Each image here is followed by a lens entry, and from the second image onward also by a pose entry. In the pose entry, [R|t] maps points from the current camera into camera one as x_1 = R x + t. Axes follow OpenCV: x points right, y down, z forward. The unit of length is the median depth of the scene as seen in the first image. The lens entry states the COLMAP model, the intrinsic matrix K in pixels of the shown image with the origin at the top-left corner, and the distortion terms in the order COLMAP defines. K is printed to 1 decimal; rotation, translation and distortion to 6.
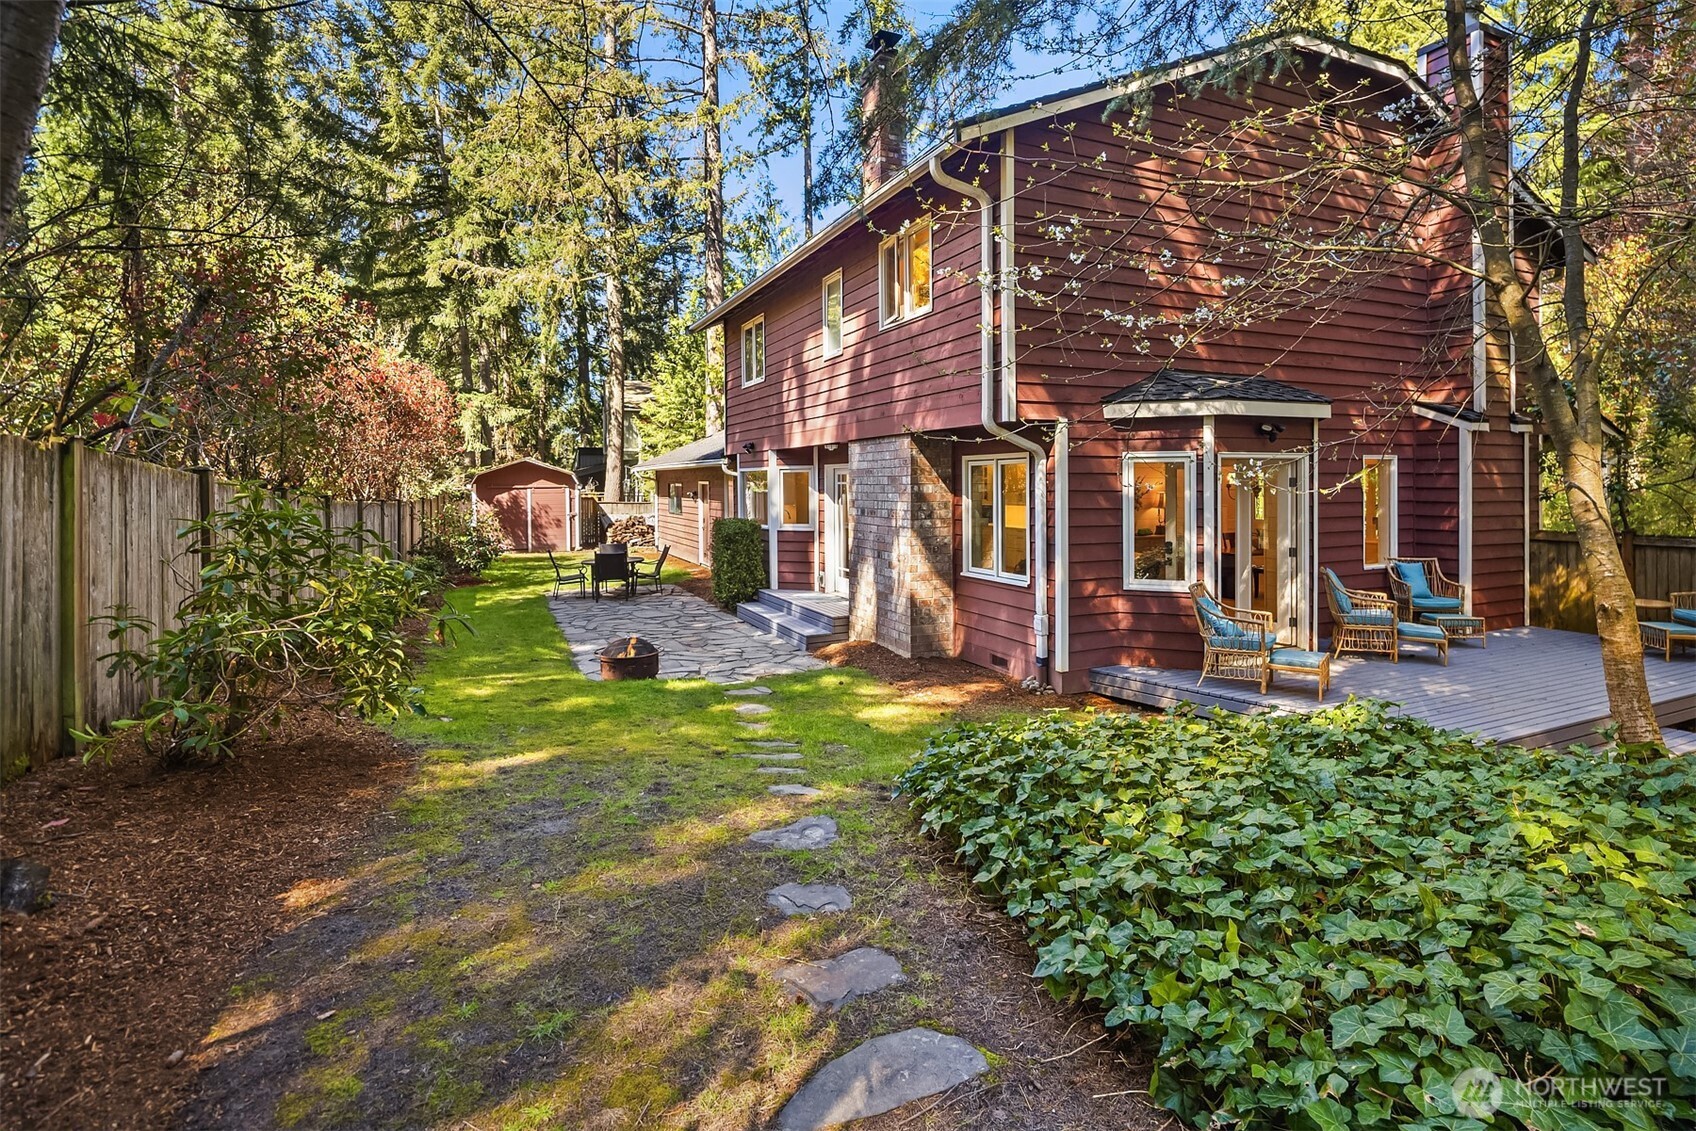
lens RADIAL K [[832.4, 0, 844.2], [0, 832.4, 475.8], [0, 0, 1]] dist [0.014726, 0.000036]
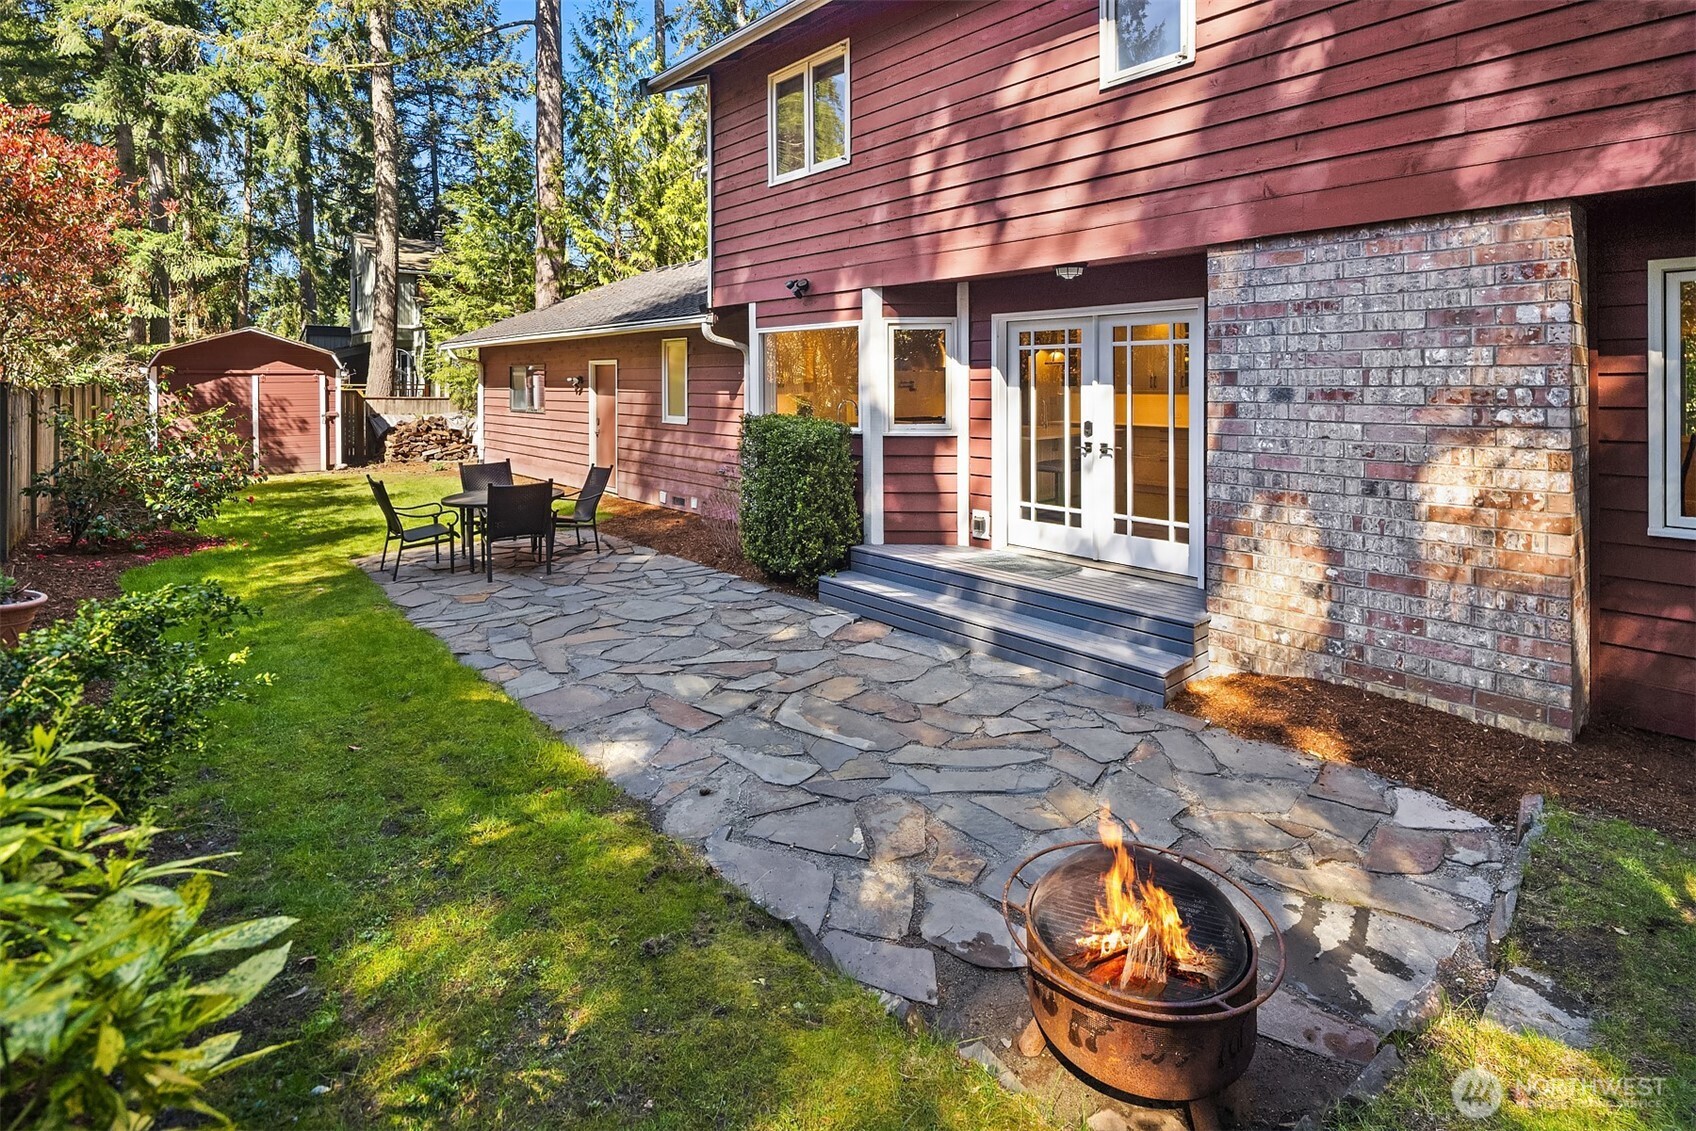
lens RADIAL K [[834.5, 0, 847.7], [0, 834.5, 371.2], [0, 0, 1]] dist [0.009626, -0.000240]
pose [[0.954076, 0.009200, 0.299423, -0.141427], [-0.007171, 0.999943, -0.007875, 0.014891], [-0.299479, 0.005367, 0.954088, 0.258846]]
